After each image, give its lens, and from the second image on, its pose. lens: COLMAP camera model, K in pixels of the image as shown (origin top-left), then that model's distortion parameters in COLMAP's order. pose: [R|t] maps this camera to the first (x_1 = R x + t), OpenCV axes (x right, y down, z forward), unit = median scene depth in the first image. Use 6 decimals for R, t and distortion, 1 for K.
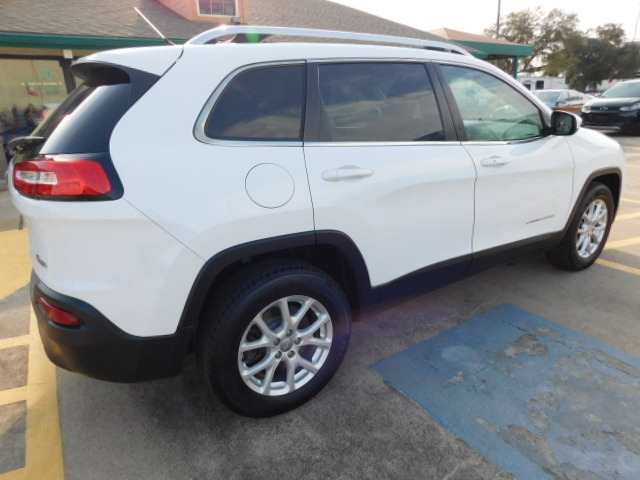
lens RADIAL K [[425.0, 0, 315.5], [0, 425.0, 241.5], [0, 0, 1]] dist [-0.058456, 0.042574]
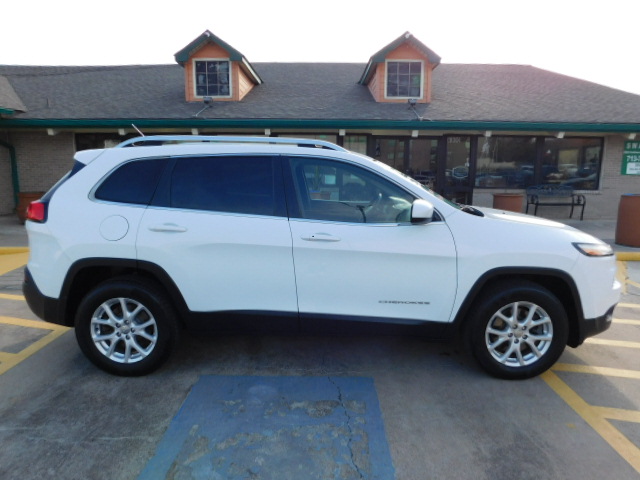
lens RADIAL K [[425.0, 0, 319.1], [0, 425.0, 238.0], [0, 0, 1]] dist [-0.058456, 0.042574]
pose [[0.828586, 0.132208, -0.544028, 1.325496], [-0.213345, 0.972961, -0.088491, -0.103246], [0.517619, 0.189388, 0.834388, 0.007888]]
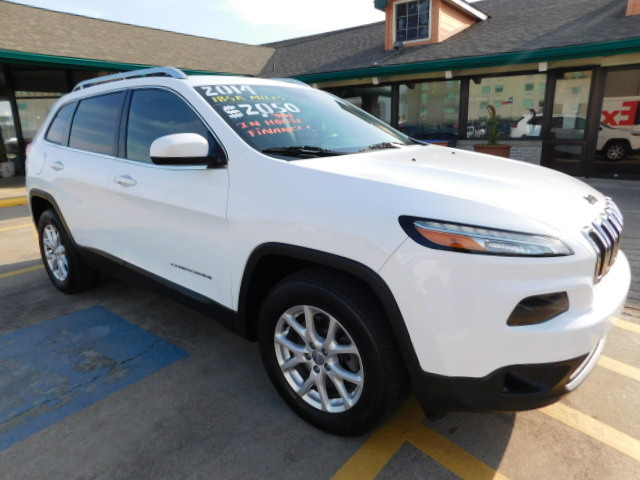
lens RADIAL K [[425.0, 0, 320.0], [0, 425.0, 237.3], [0, 0, 1]] dist [-0.058456, 0.042574]
pose [[0.311469, 0.265859, -0.912308, 1.920005], [-0.295536, 0.939555, 0.172901, -0.465651], [0.903131, 0.215767, 0.371214, 1.335348]]
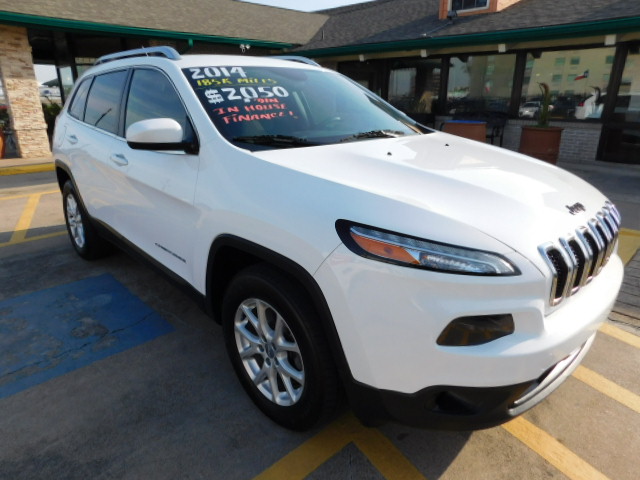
lens RADIAL K [[425.0, 0, 319.0], [0, 425.0, 237.4], [0, 0, 1]] dist [-0.058456, 0.042574]
pose [[0.180546, 0.343051, -0.921802, 1.937147], [-0.324900, 0.905396, 0.273310, -0.573729], [0.928355, 0.250149, 0.274923, 1.515924]]
